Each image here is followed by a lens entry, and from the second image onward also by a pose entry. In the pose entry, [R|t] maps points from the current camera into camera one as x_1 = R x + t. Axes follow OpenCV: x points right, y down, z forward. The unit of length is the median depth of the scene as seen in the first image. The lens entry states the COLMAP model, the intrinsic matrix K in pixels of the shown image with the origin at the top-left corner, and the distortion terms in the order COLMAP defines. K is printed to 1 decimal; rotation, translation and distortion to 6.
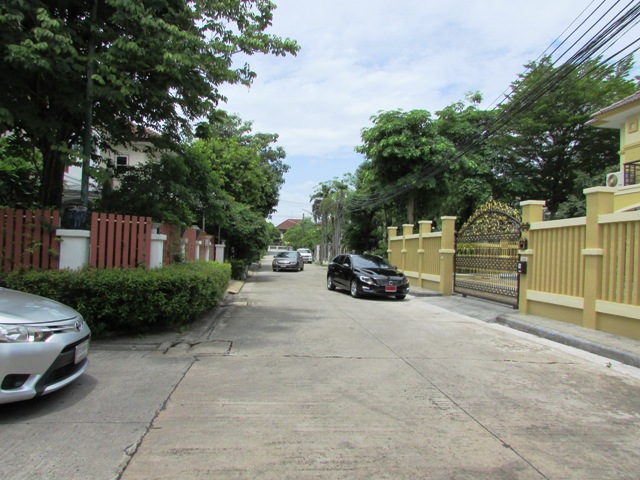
lens RADIAL K [[452.0, 0, 320.0], [0, 452.0, 240.0], [0, 0, 1]] dist [-0.025685, 0.000506]
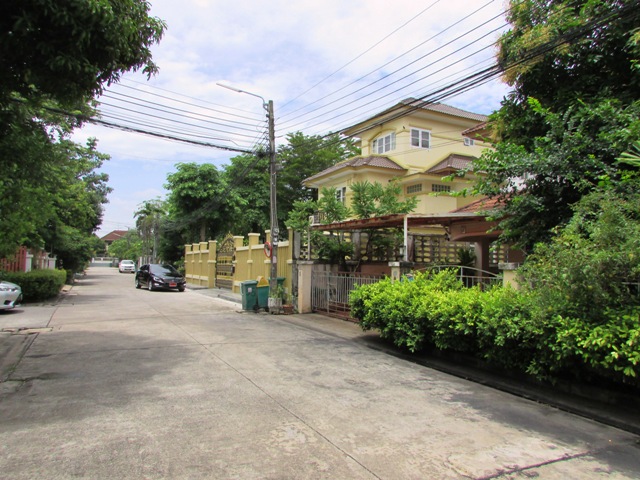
lens RADIAL K [[452.0, 0, 320.0], [0, 452.0, 240.0], [0, 0, 1]] dist [-0.025685, 0.000506]
pose [[0.937410, 0.006858, 0.348161, 0.056114], [0.001174, 0.999738, -0.022856, -0.011519], [-0.348227, 0.021834, 0.937156, -0.490842]]
